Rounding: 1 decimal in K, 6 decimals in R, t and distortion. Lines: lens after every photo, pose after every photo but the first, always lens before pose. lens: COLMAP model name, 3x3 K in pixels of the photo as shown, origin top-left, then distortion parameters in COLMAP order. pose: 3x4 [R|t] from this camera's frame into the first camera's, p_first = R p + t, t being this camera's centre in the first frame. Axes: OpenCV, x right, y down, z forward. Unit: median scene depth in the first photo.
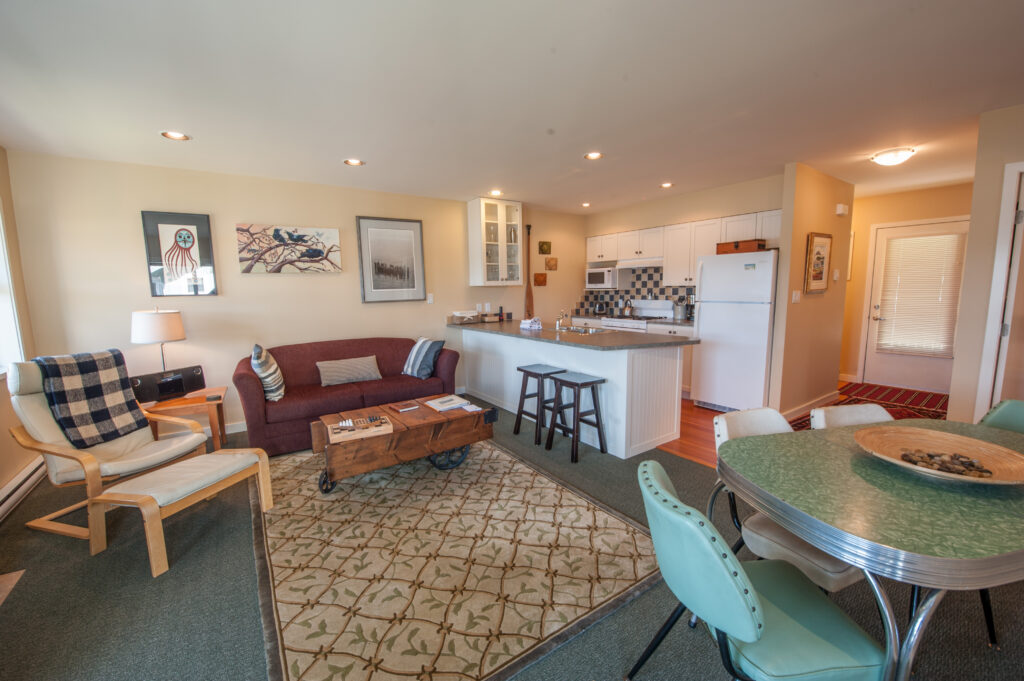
lens RADIAL K [[412.3, 0, 510.6], [0, 412.3, 339.2], [0, 0, 1]] dist [-0.014444, -0.000268]
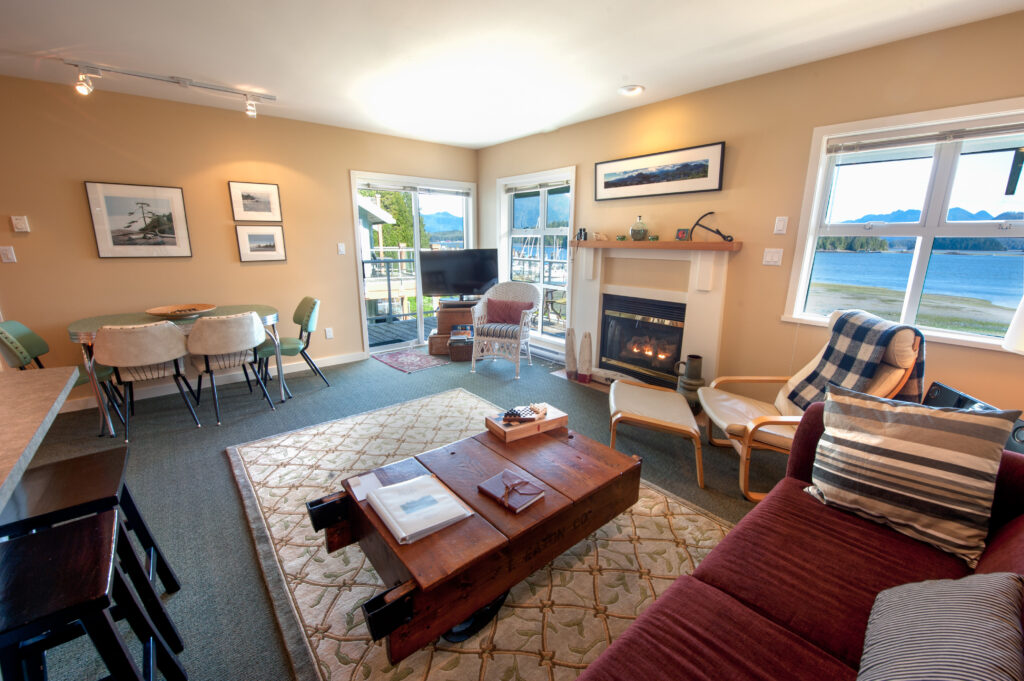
lens RADIAL K [[412.3, 0, 510.6], [0, 412.3, 339.2], [0, 0, 1]] dist [-0.014444, -0.000268]
pose [[-0.995751, 0.028559, -0.087548, -0.158235], [-0.004124, 0.935912, 0.352210, -0.119043], [0.091995, 0.351075, -0.931817, 0.983549]]
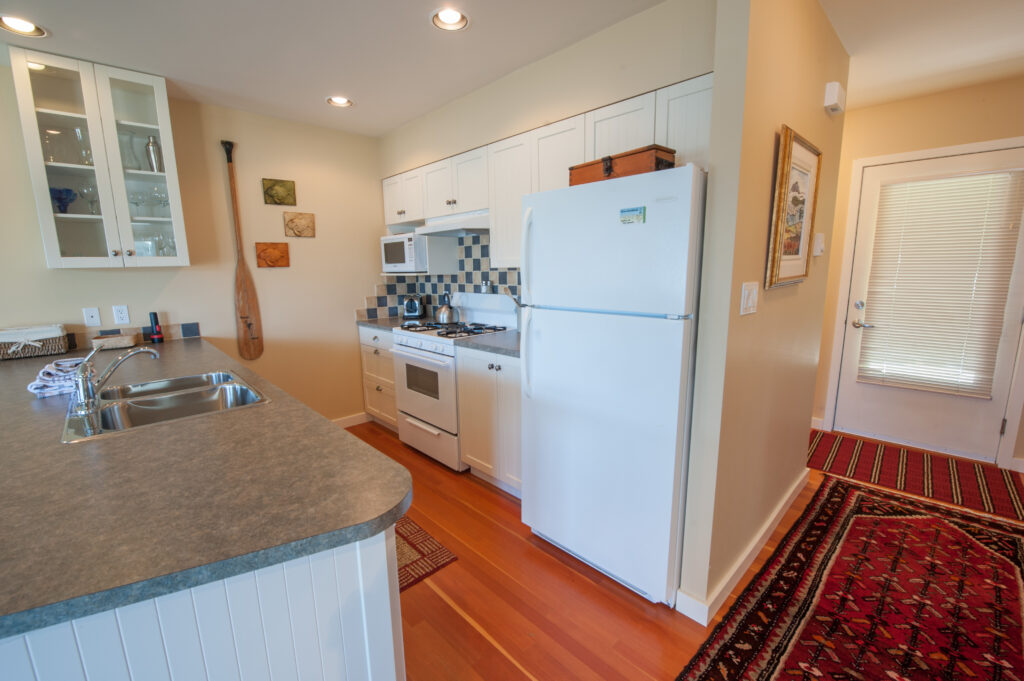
lens RADIAL K [[426.7, 0, 512.0], [0, 426.7, 340.5], [0, 0, 1]] dist [-0.011697, -0.004402]
pose [[0.987218, -0.024946, 0.157409, 0.363032], [0.018214, 0.998862, 0.044068, -0.073915], [-0.158330, -0.040637, 0.986550, 0.559479]]
